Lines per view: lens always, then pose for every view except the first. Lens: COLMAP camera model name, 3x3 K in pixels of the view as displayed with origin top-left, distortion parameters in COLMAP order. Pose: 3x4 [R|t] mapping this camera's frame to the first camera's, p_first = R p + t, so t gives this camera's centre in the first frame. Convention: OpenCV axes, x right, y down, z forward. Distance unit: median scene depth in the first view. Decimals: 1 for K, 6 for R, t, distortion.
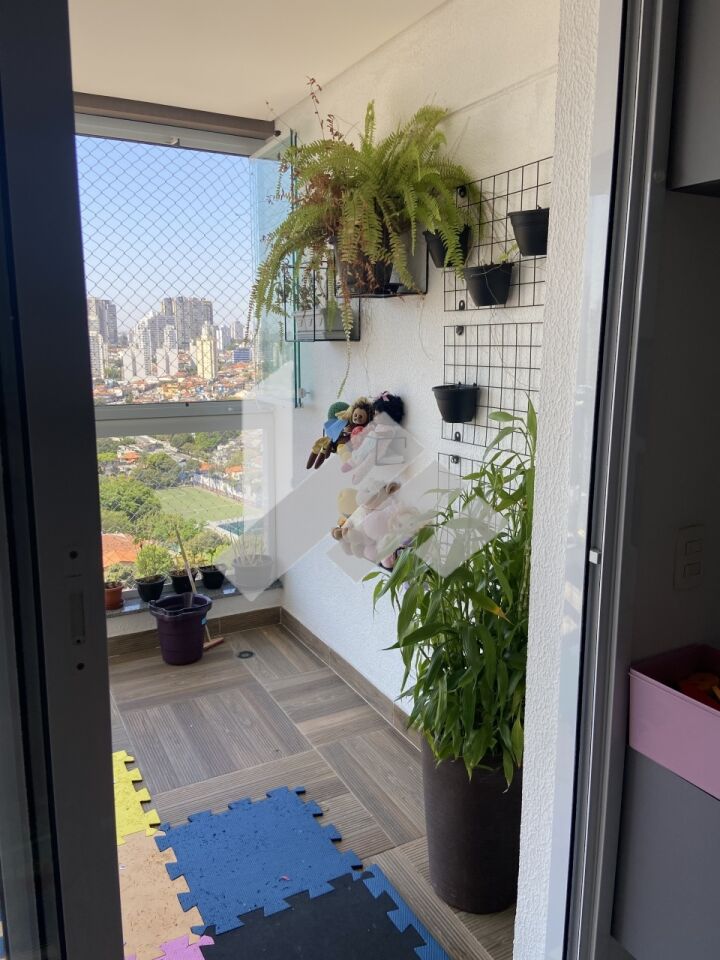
lens RADIAL K [[732.5, 0, 365.2], [0, 732.5, 478.3], [0, 0, 1]] dist [0.118050, -0.154315]
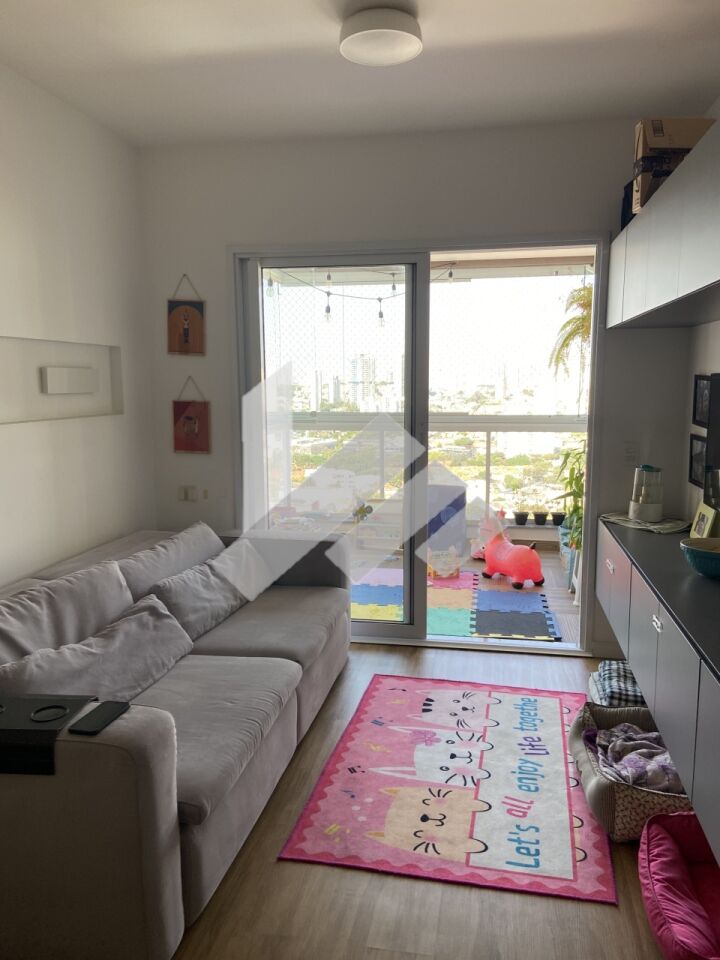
lens RADIAL K [[732.5, 0, 365.2], [0, 732.5, 478.3], [0, 0, 1]] dist [0.118050, -0.154315]
pose [[0.785893, 0.080038, -0.613161, 0.900337], [-0.108802, 0.994016, -0.009700, 0.219506], [0.608716, 0.074336, 0.789898, -1.101718]]
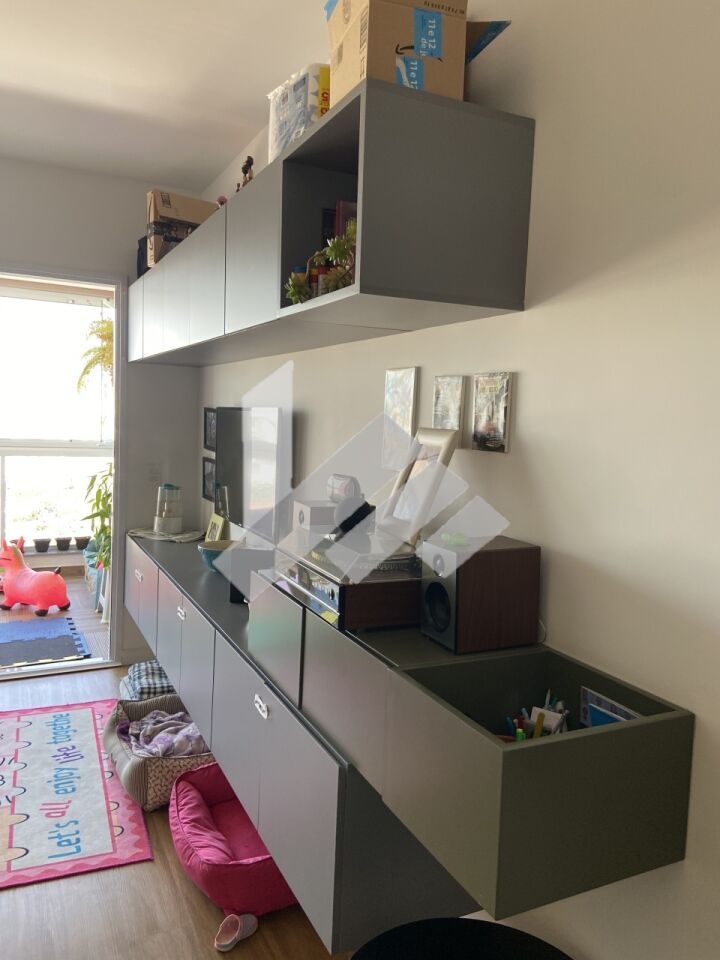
lens RADIAL K [[729.0, 0, 363.9], [0, 729.0, 469.5], [0, 0, 1]] dist [0.118279, -0.149772]
pose [[0.998529, 0.041012, -0.035461, 0.936408], [-0.044646, 0.993078, -0.108643, 0.249114], [0.030760, 0.110066, 0.993448, -1.251287]]
